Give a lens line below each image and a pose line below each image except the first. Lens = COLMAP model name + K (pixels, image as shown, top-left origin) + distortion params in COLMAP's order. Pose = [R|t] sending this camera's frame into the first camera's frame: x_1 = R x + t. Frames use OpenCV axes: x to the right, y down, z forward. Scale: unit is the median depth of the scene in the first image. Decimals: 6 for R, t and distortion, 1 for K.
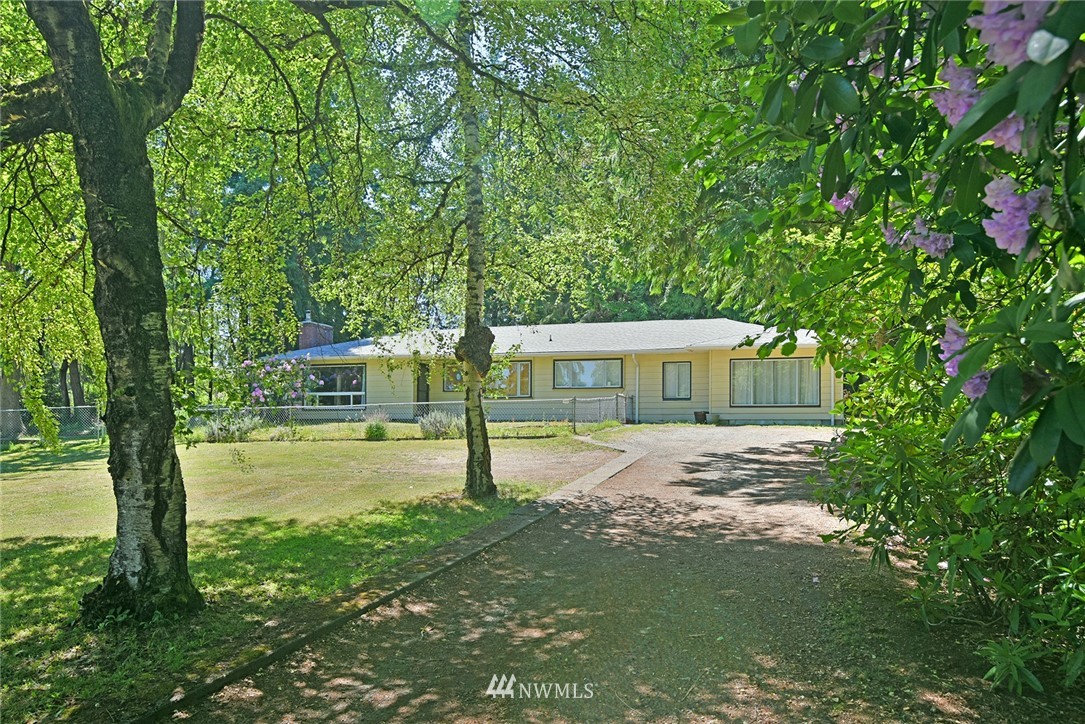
lens RADIAL K [[792.9, 0, 542.7], [0, 792.9, 367.9], [0, 0, 1]] dist [-0.005082, -0.000714]
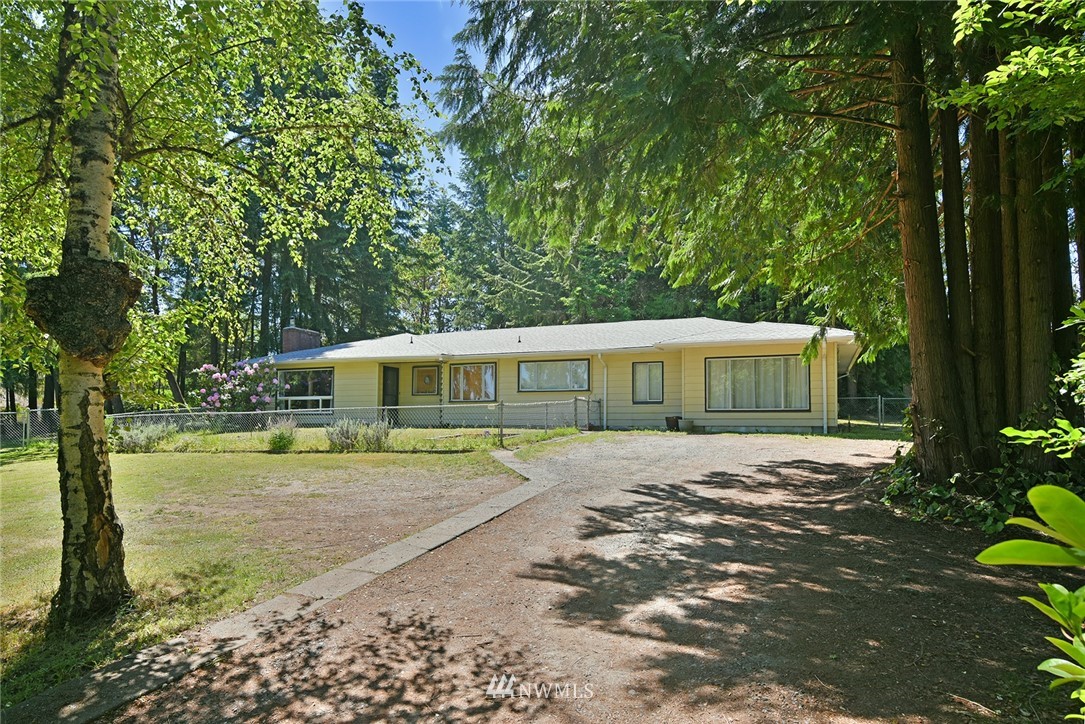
lens RADIAL K [[617.5, 0, 541.6], [0, 617.5, 356.3], [0, 0, 1]] dist [0.000651, -0.000238]
pose [[0.997815, -0.007702, -0.065618, 0.098973], [0.005524, 0.999430, -0.033319, 0.009458], [0.065838, 0.032883, 0.997288, 0.295979]]
